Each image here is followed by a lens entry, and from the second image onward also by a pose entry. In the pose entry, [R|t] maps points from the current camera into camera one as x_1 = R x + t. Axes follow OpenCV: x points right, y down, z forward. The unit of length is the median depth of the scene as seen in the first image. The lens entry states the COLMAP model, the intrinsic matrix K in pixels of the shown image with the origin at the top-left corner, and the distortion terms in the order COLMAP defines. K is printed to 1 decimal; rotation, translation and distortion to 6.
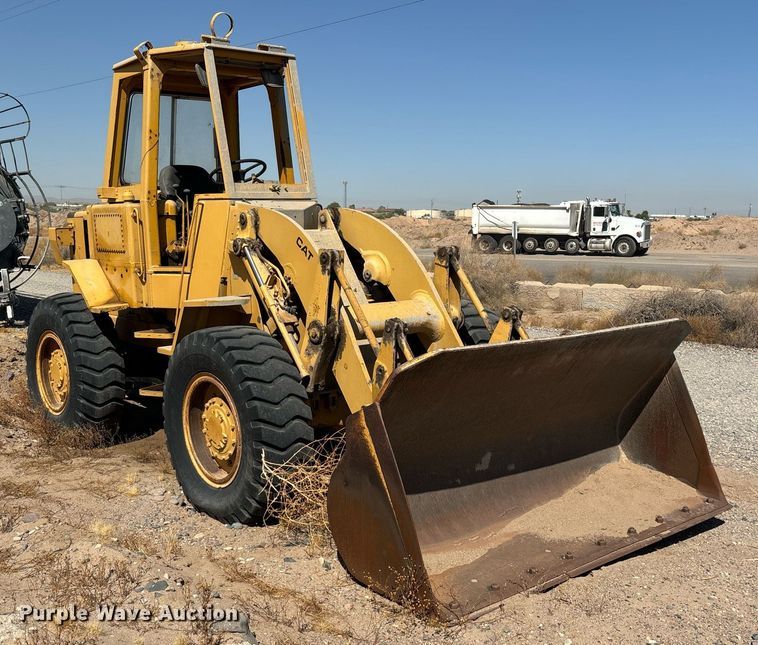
lens RADIAL K [[837.7, 0, 335.9], [0, 837.7, 366.3], [0, 0, 1]] dist [0.185682, -0.622434]
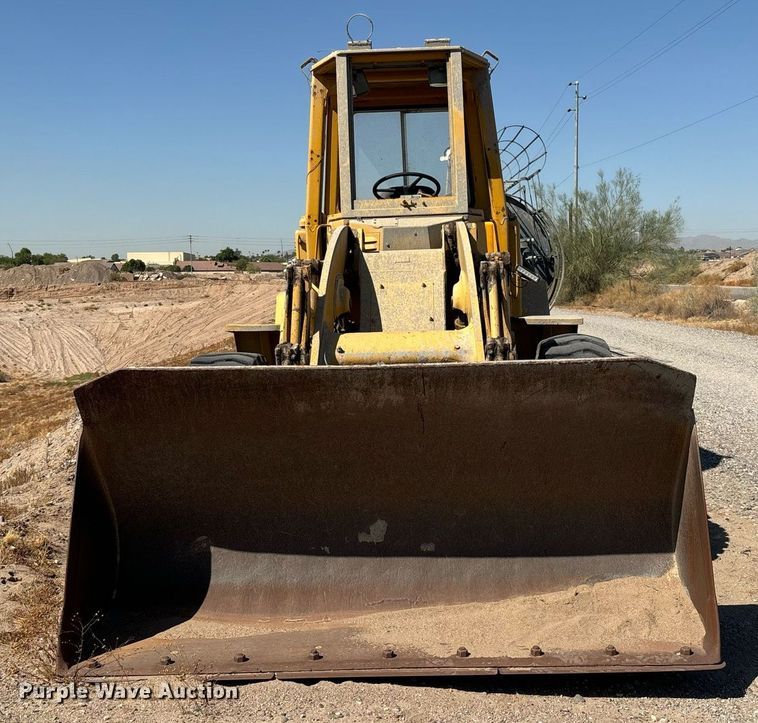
lens RADIAL K [[1034.5, 0, 430.4], [0, 1034.5, 359.3], [0, 0, 1]] dist [0.296049, -1.243516]
pose [[0.770541, 0.031458, -0.636614, 0.681066], [-0.085705, 0.994825, -0.054575, 0.003079], [0.631602, 0.096613, 0.769249, 0.233509]]
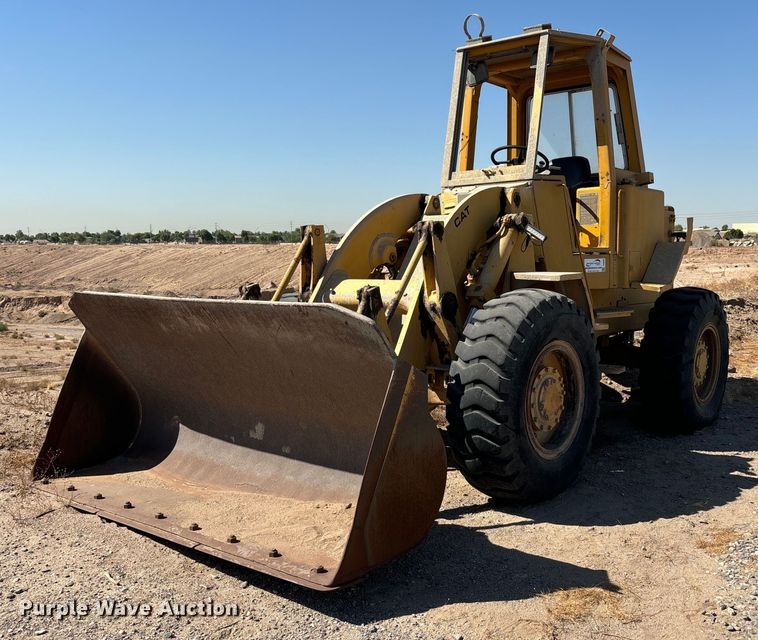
lens RADIAL K [[806.8, 0, 411.3], [0, 806.8, 346.4], [0, 0, 1]] dist [0.122995, -0.216699]
pose [[0.218959, 0.110536, -0.969453, 0.942832], [-0.160177, 0.984155, 0.076035, -0.072492], [0.962497, 0.138635, 0.233195, 0.778386]]
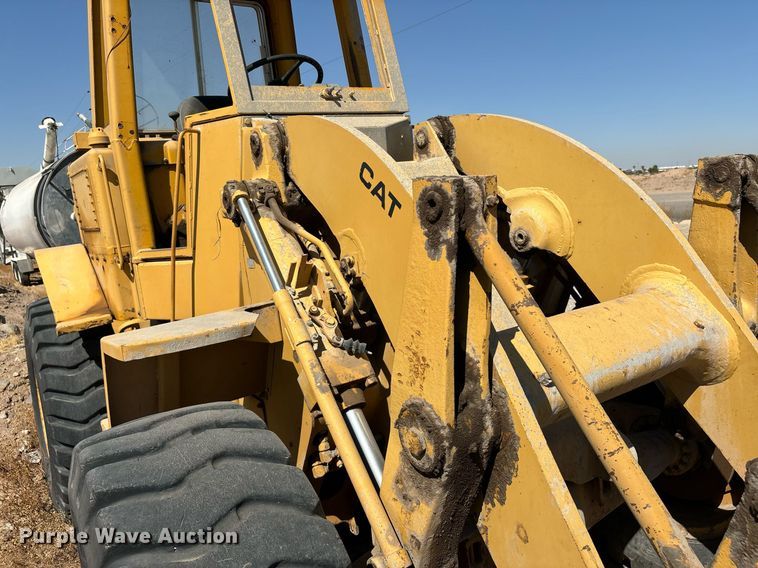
lens RADIAL K [[579.4, 0, 379.0], [0, 579.4, 284.0], [0, 0, 1]] dist [0.056194, -0.069863]
pose [[0.992405, -0.069228, -0.101689, -0.011869], [0.067550, 0.997518, -0.019857, -0.083875], [0.102811, 0.012837, 0.994618, 0.679391]]
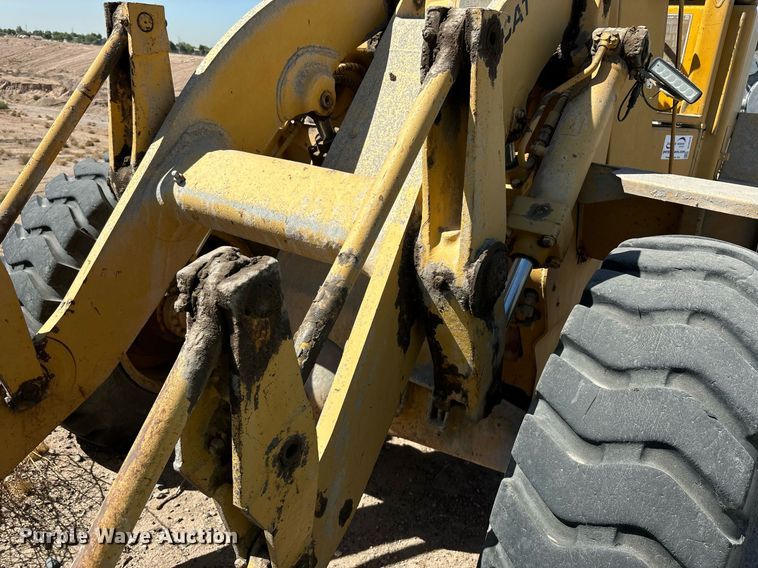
lens RADIAL K [[579.4, 0, 379.0], [0, 579.4, 284.0], [0, 0, 1]] dist [0.056194, -0.069863]
pose [[0.291983, 0.338557, -0.894497, 0.316017], [-0.251764, 0.929475, 0.269614, -0.101255], [0.922692, 0.146479, 0.356627, 0.894299]]
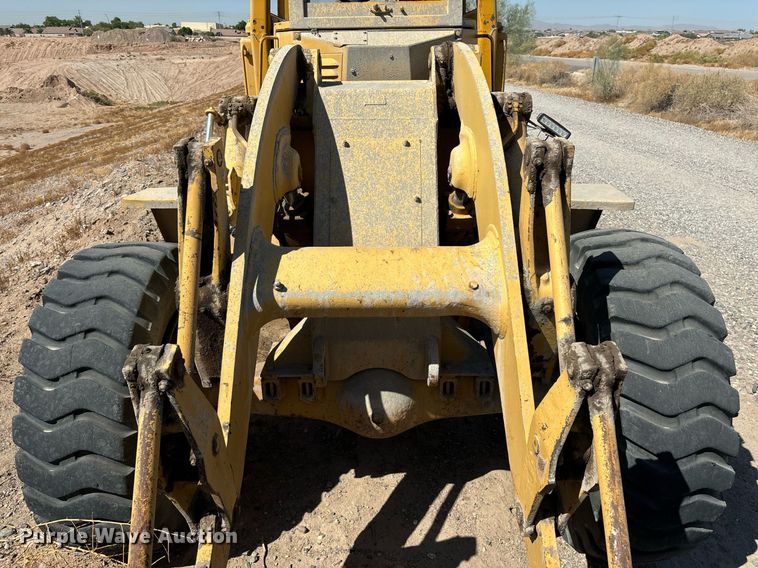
lens RADIAL K [[579.4, 0, 379.0], [0, 579.4, 284.0], [0, 0, 1]] dist [0.056194, -0.069863]
pose [[0.782238, 0.237842, -0.575791, 0.246542], [-0.107352, 0.961889, 0.251486, -0.134617], [0.613661, -0.134910, 0.777958, 0.688766]]
